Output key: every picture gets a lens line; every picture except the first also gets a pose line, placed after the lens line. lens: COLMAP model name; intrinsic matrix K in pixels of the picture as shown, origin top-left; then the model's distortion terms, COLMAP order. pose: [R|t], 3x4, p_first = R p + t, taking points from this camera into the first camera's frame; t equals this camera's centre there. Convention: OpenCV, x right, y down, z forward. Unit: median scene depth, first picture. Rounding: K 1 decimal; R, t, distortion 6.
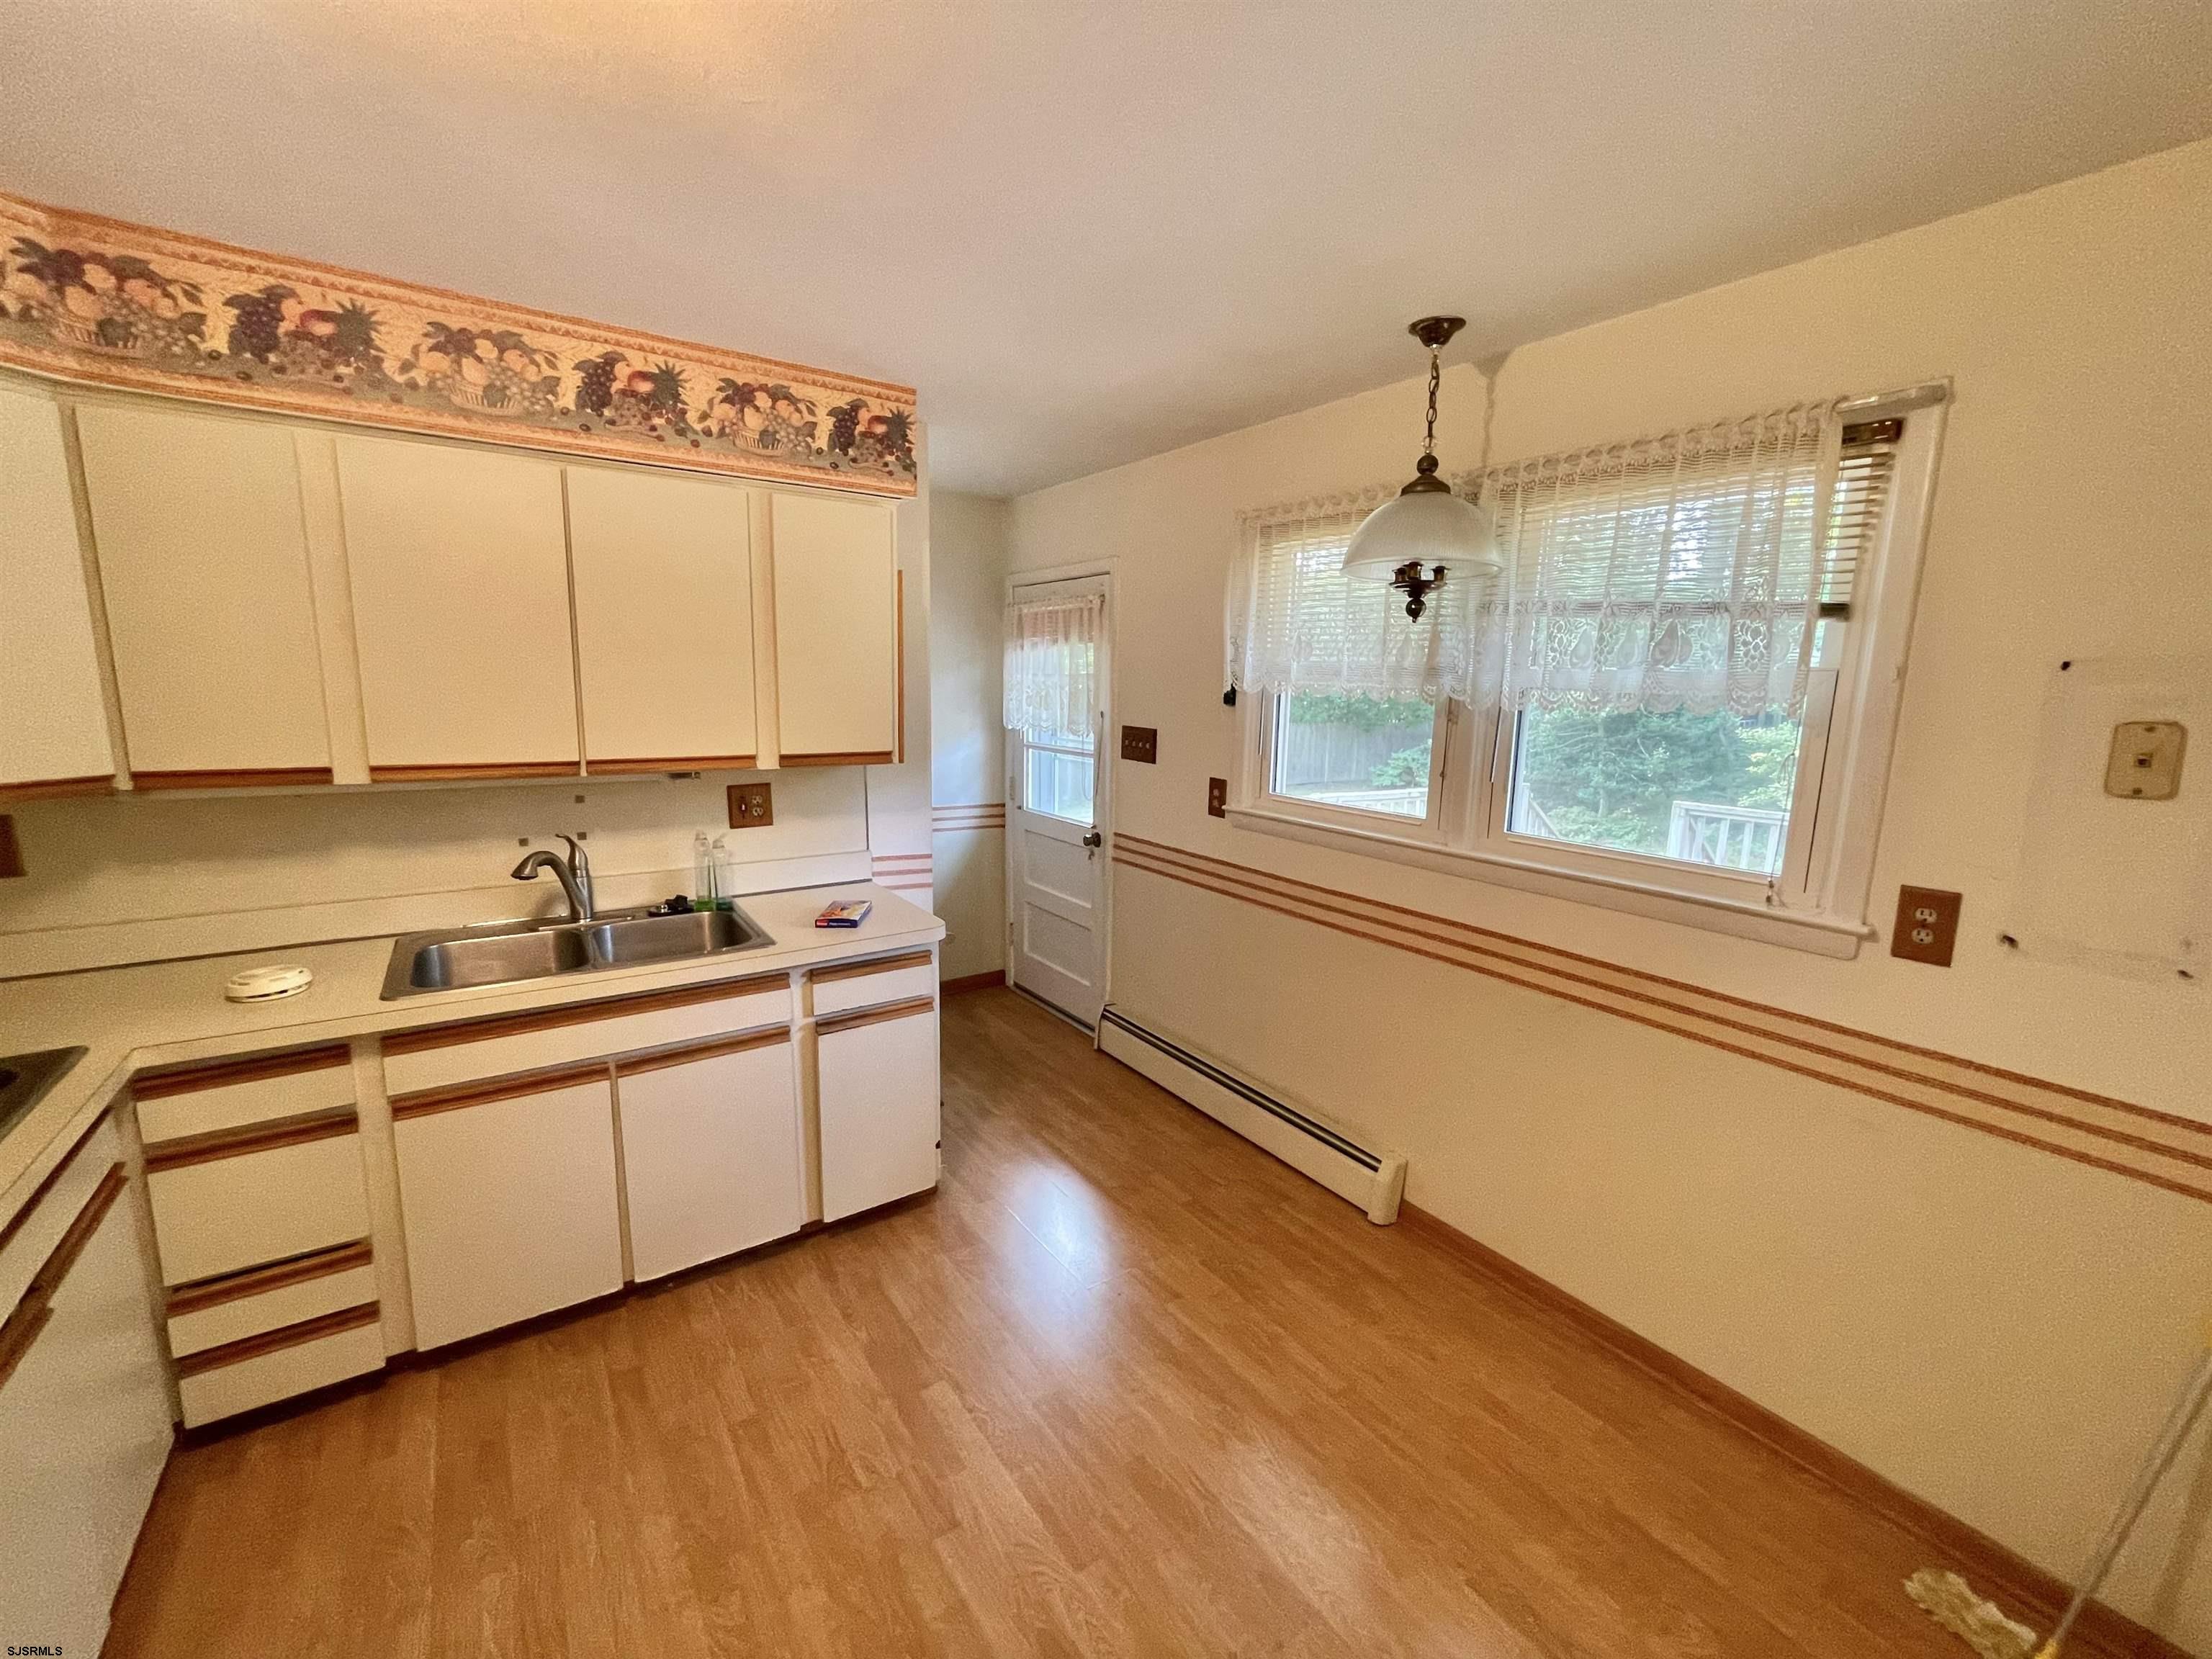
lens RADIAL K [[901.6, 0, 1109.7], [0, 901.6, 824.6], [0, 0, 1]] dist [0.000115, 0.000604]
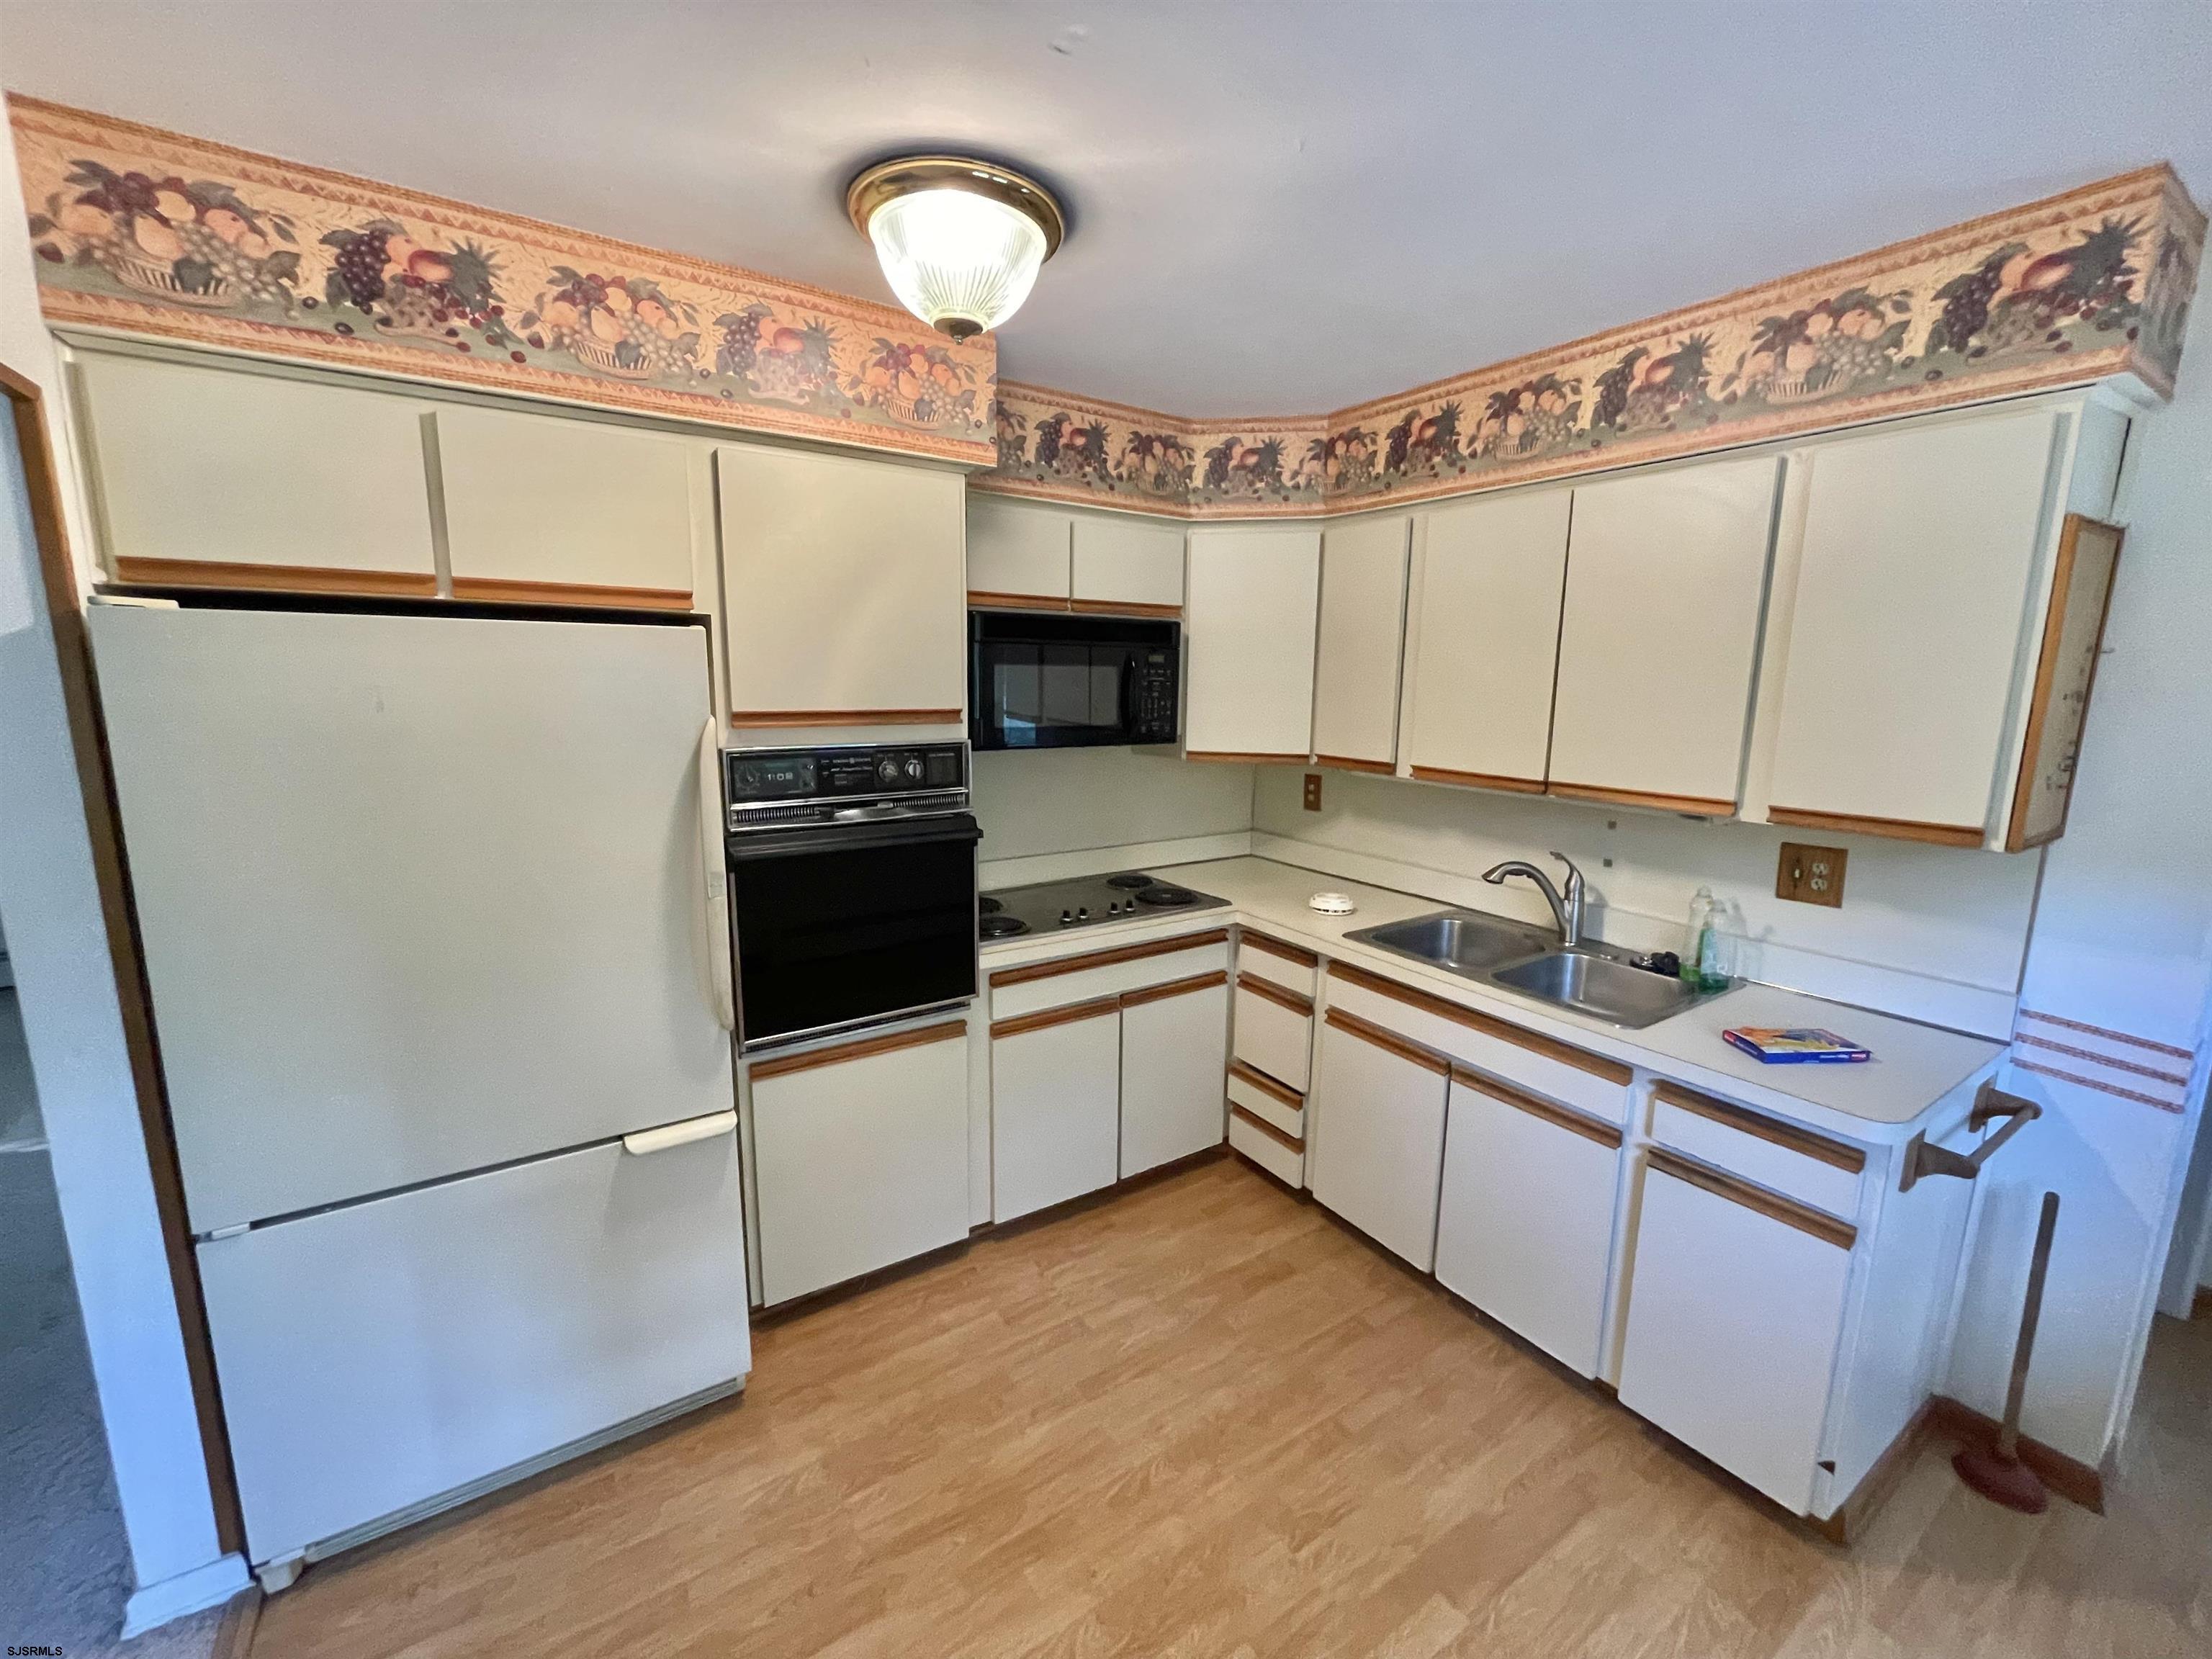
lens RADIAL K [[901.6, 0, 1110.4], [0, 901.6, 826.8], [0, 0, 1]] dist [0.000115, 0.000604]
pose [[-0.017386, 0.144118, -0.989408, 0.444989], [-0.178157, 0.973275, 0.144899, -0.083653], [0.983849, 0.178789, 0.008754, 0.542636]]
